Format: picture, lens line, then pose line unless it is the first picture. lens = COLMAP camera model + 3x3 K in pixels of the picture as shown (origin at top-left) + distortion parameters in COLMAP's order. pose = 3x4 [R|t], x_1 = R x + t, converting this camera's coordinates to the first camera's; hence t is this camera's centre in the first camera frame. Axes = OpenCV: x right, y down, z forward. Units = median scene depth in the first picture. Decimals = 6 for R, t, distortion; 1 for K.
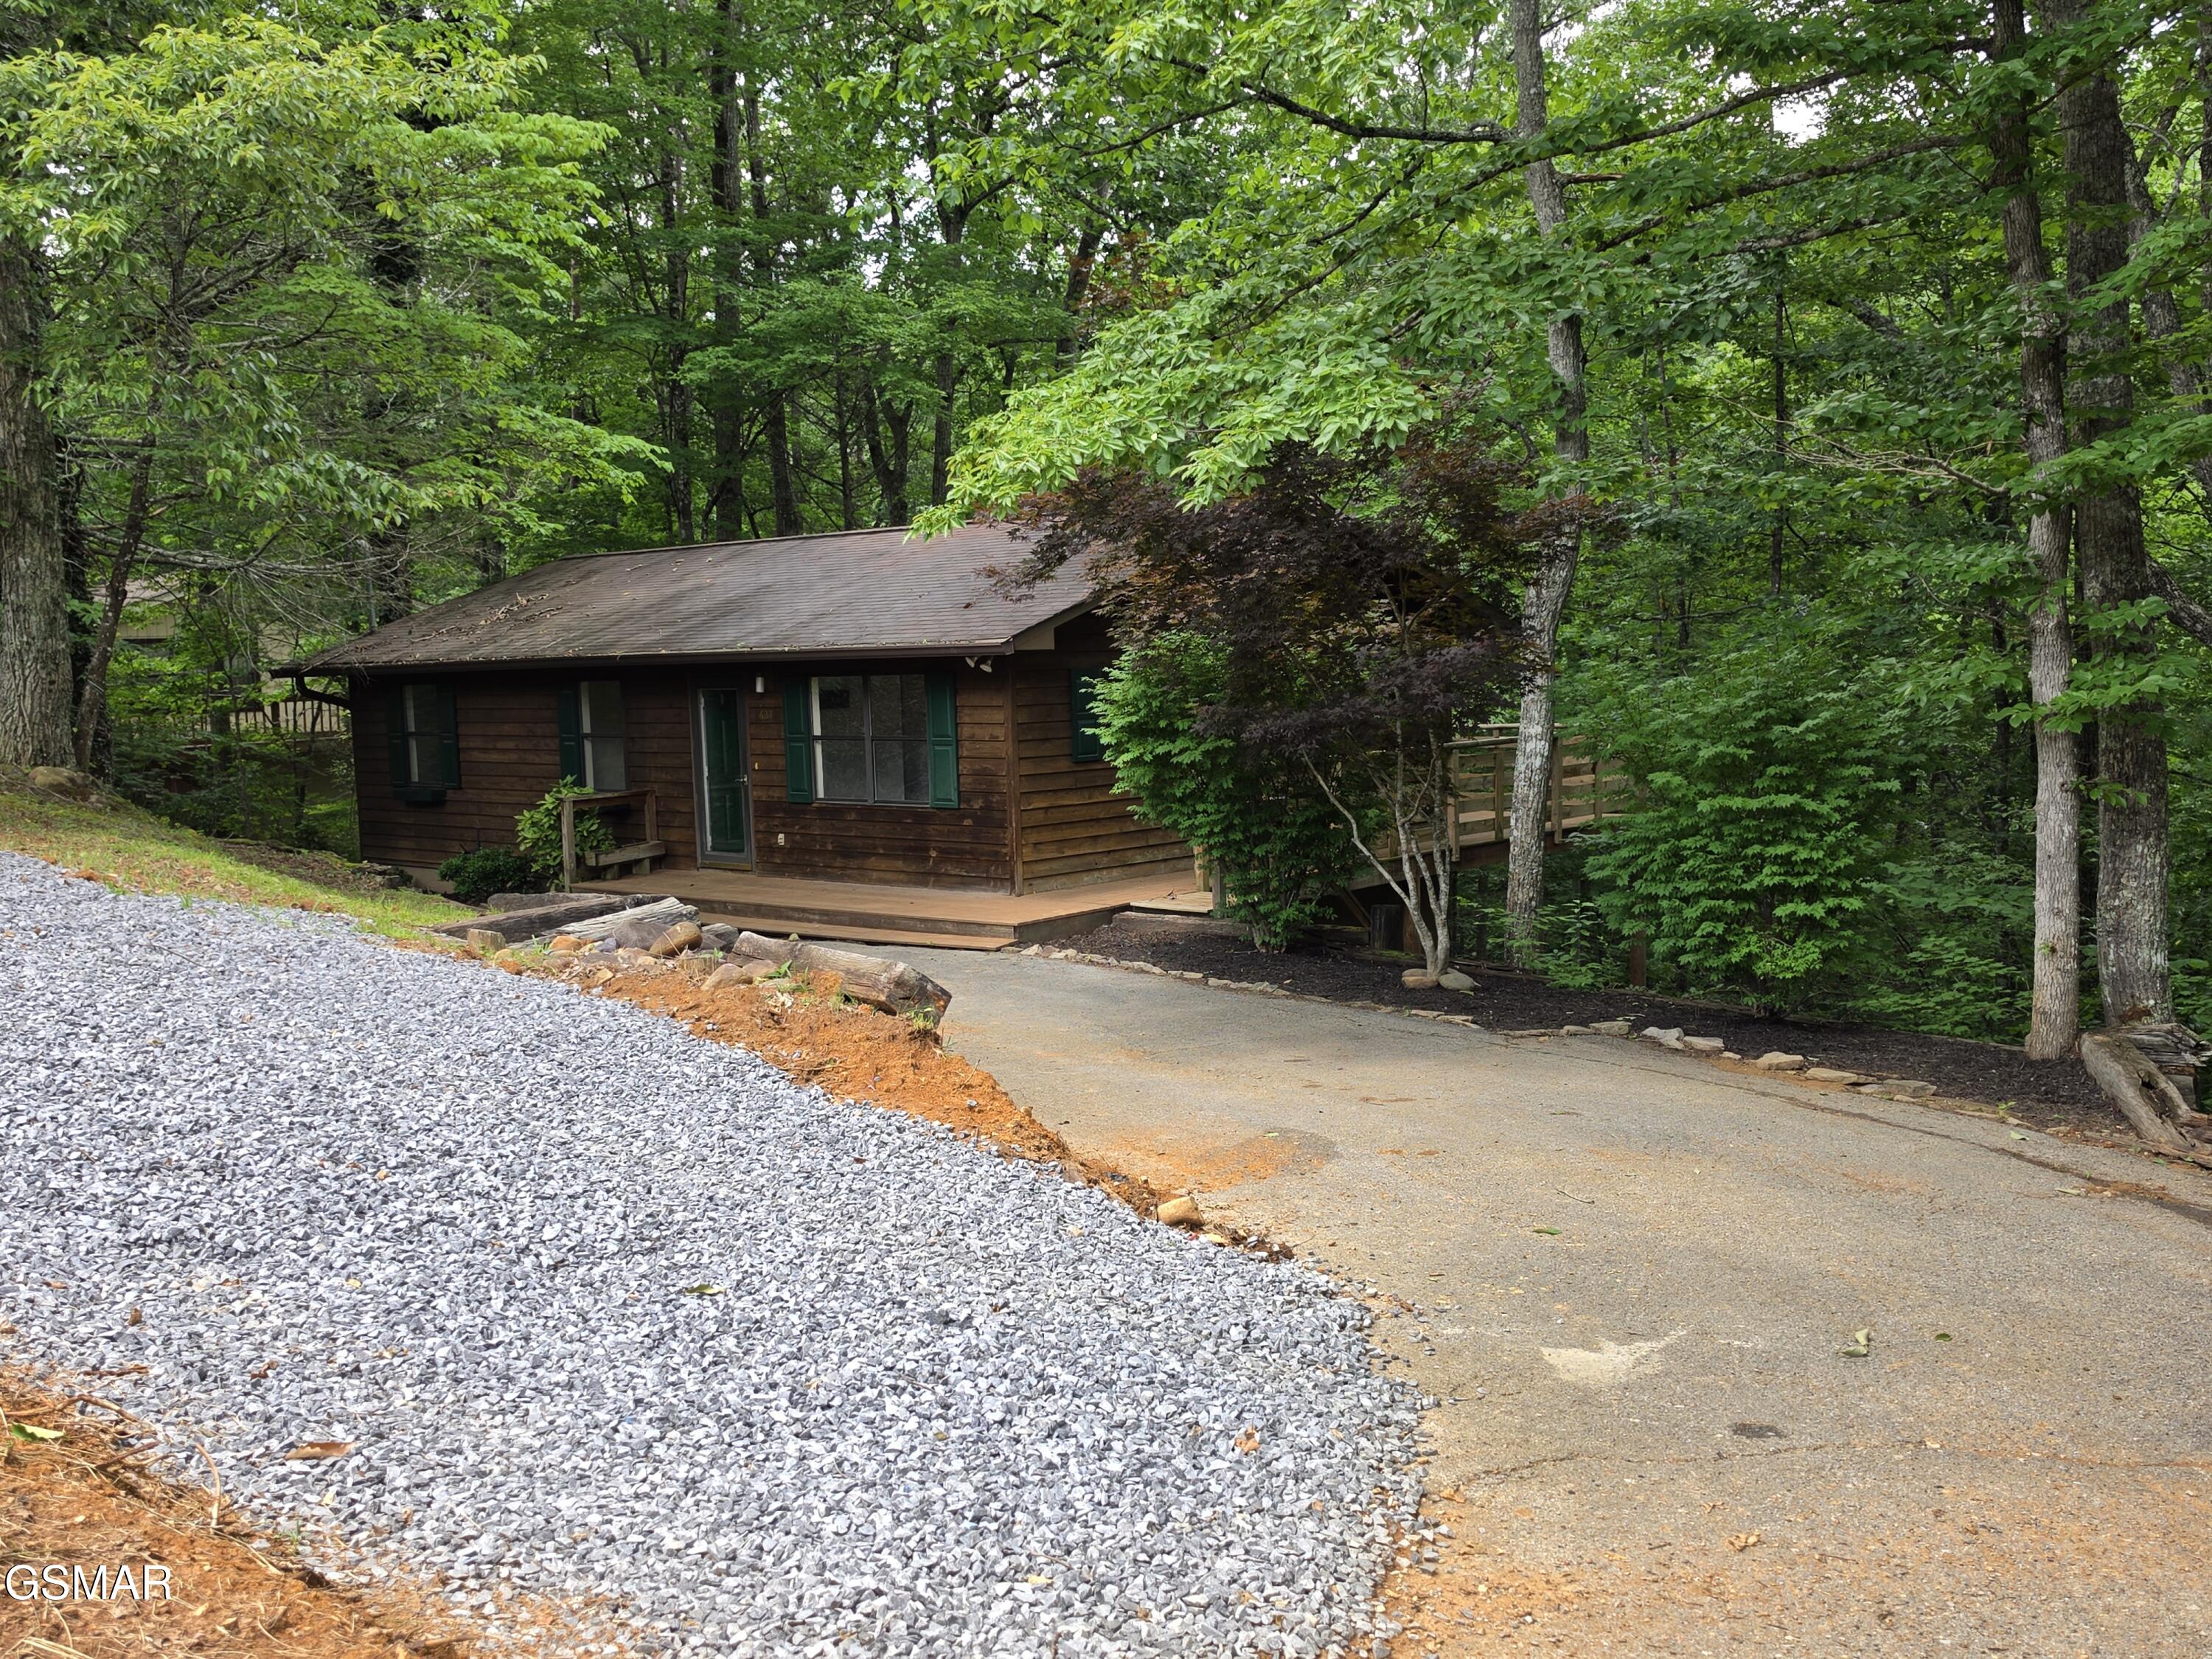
lens RADIAL K [[2031.8, 0, 1105.2], [0, 2031.8, 842.5], [0, 0, 1]] dist [0.106959, 0.000000]
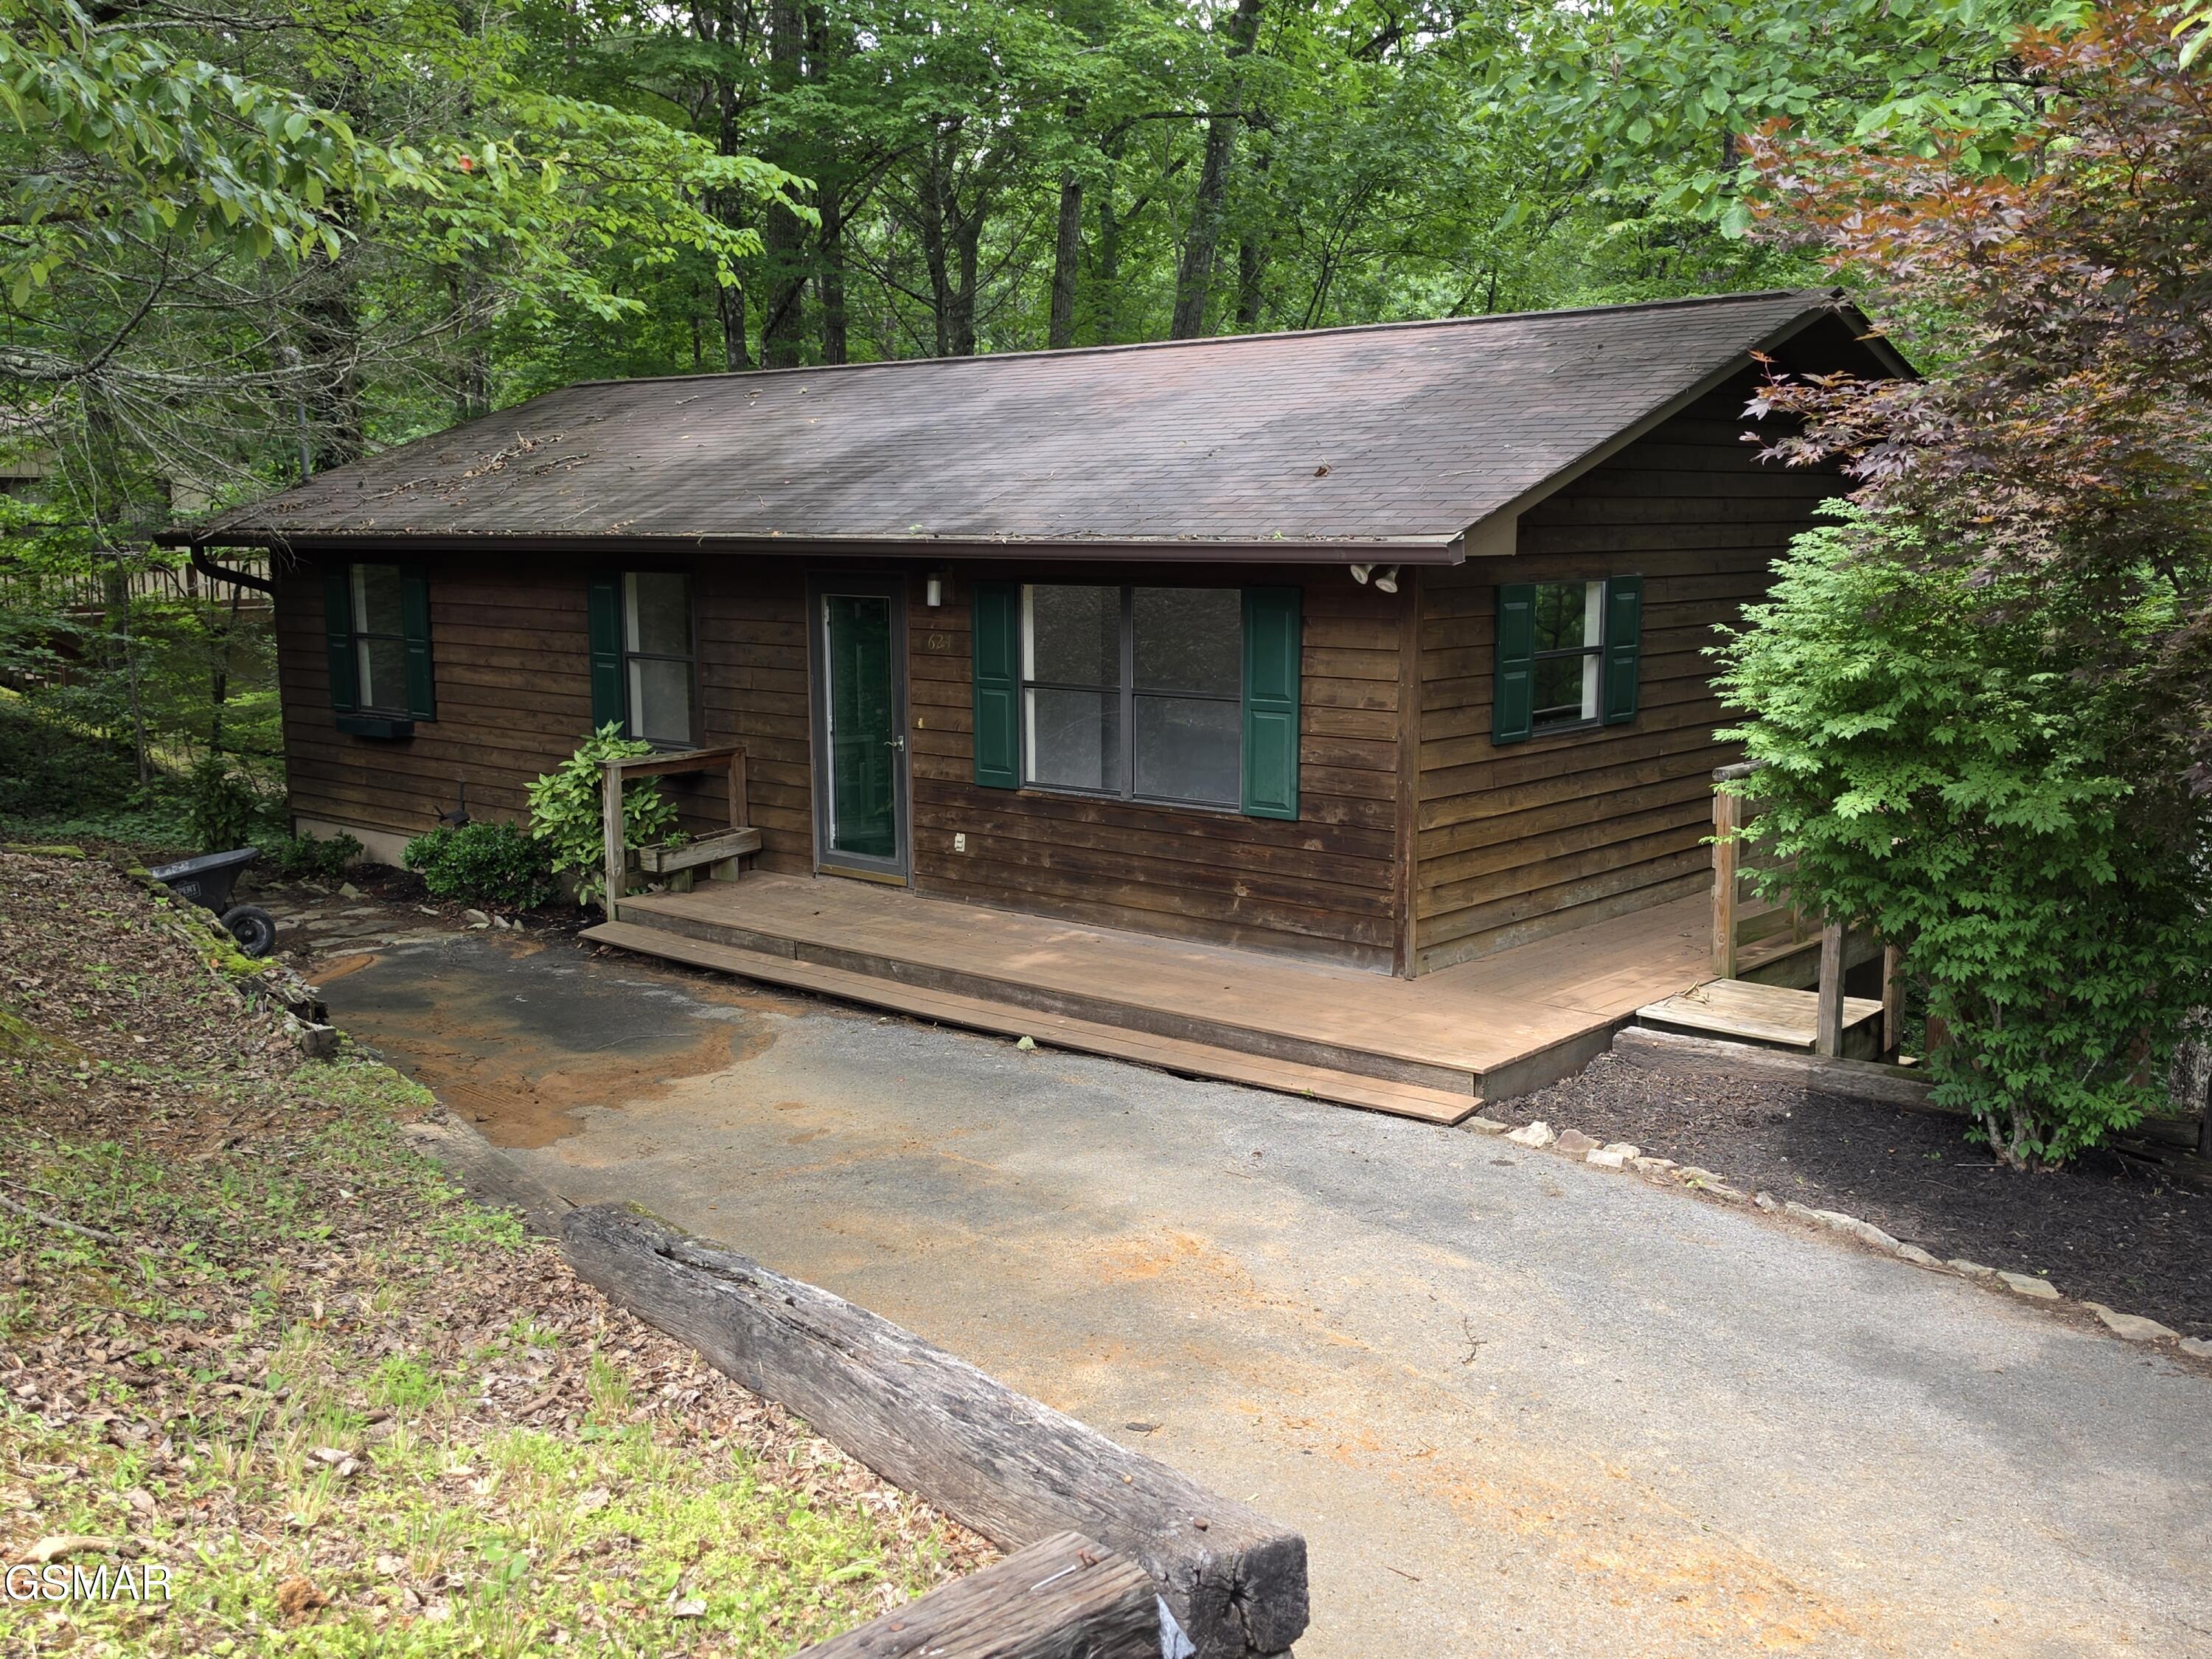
lens RADIAL K [[2031.8, 0, 1107.7], [0, 2031.8, 818.2], [0, 0, 1]] dist [0.106959, 0.000000]
pose [[0.999445, 0.024163, 0.022925, -0.129455], [-0.025367, 0.998230, 0.053790, -0.043966], [-0.021584, -0.054342, 0.998289, 0.382101]]
